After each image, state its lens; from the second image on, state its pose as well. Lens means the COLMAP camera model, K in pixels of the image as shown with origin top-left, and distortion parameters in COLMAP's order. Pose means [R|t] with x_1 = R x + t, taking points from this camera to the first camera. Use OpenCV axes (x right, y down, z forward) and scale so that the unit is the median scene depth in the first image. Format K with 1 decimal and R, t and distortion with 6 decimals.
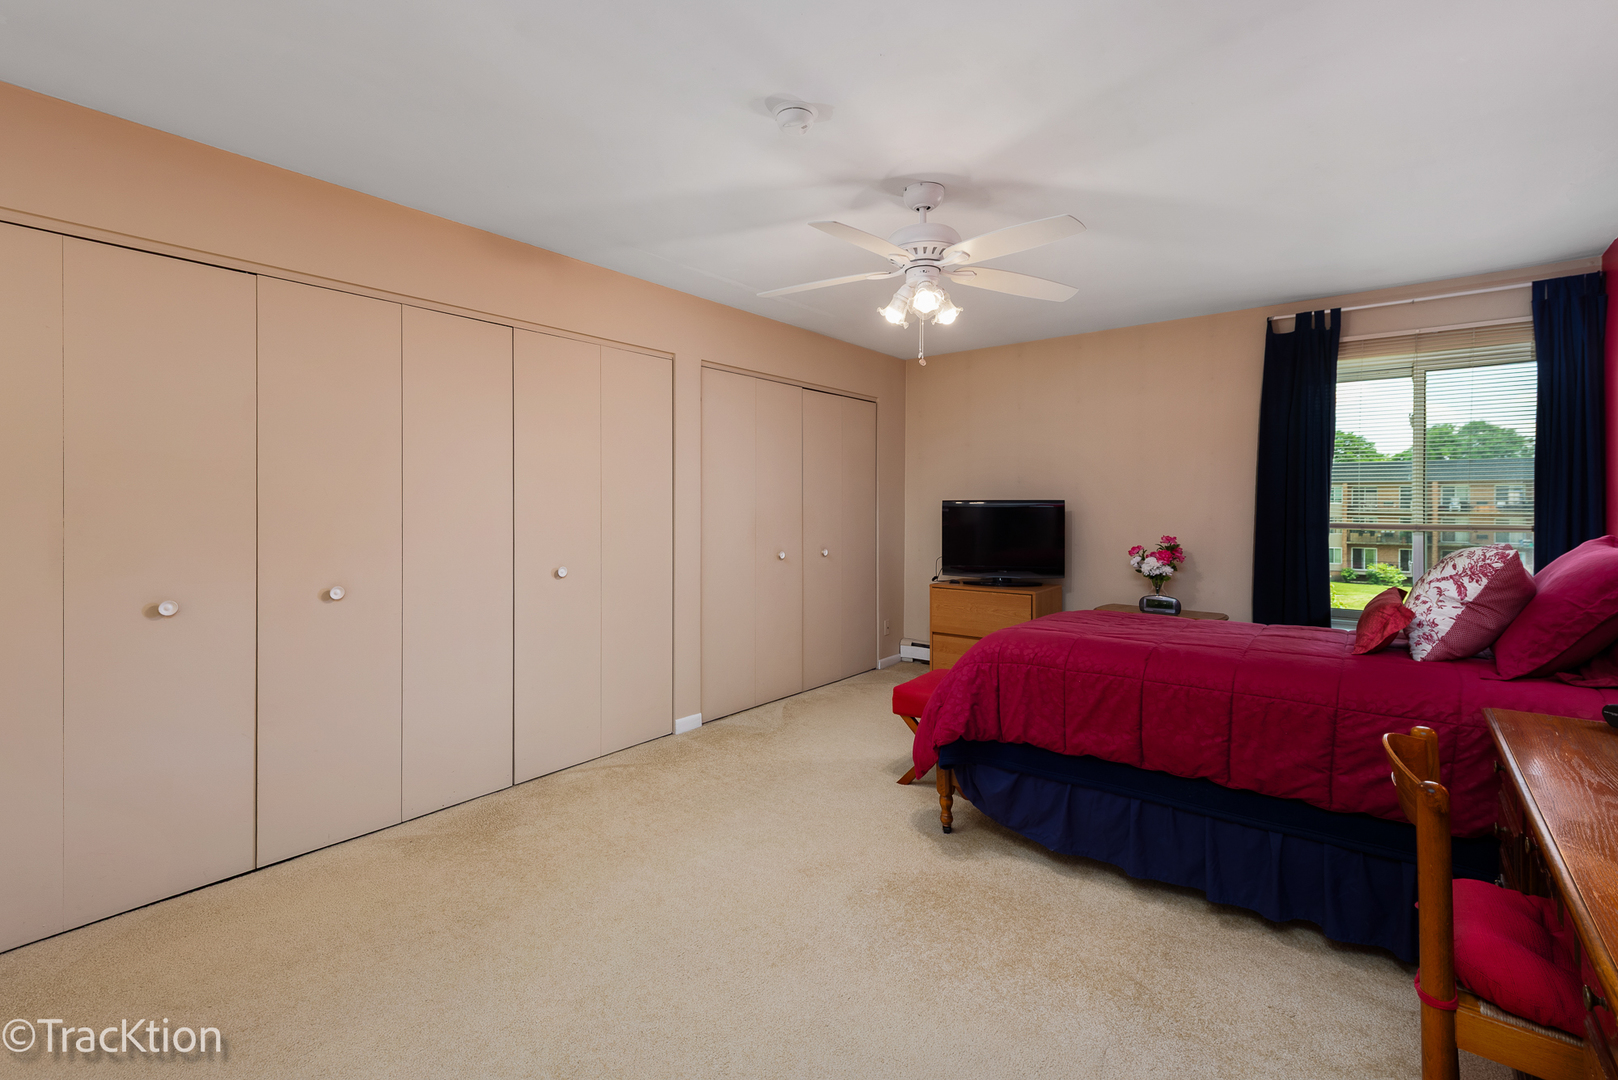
lens RADIAL K [[709.4, 0, 814.2], [0, 709.4, 522.4], [0, 0, 1]] dist [0.010844, -0.000588]
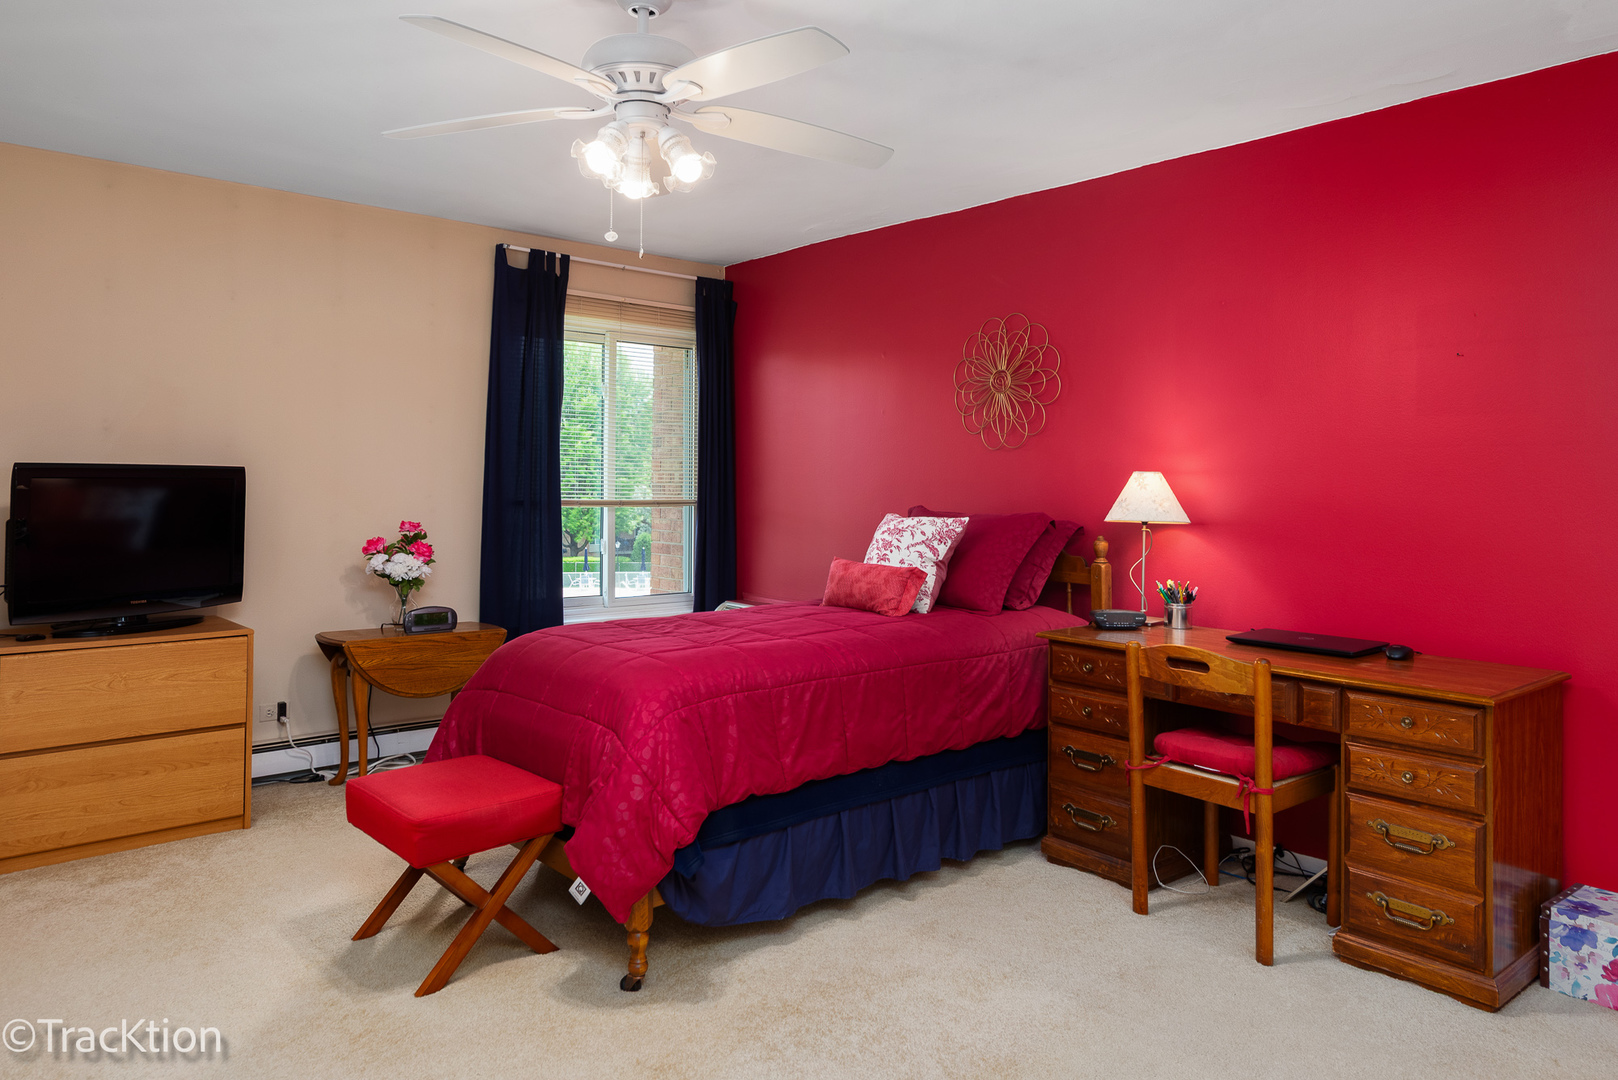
lens RADIAL K [[1090.2, 0, 809.5], [0, 1090.2, 486.8], [0, 0, 1]] dist [0.047950, 0.000035]
pose [[0.196601, -0.001968, 0.980482, -0.593990], [0.013295, 0.999911, -0.000659, -0.011414], [-0.980393, 0.013165, 0.196610, 0.504658]]
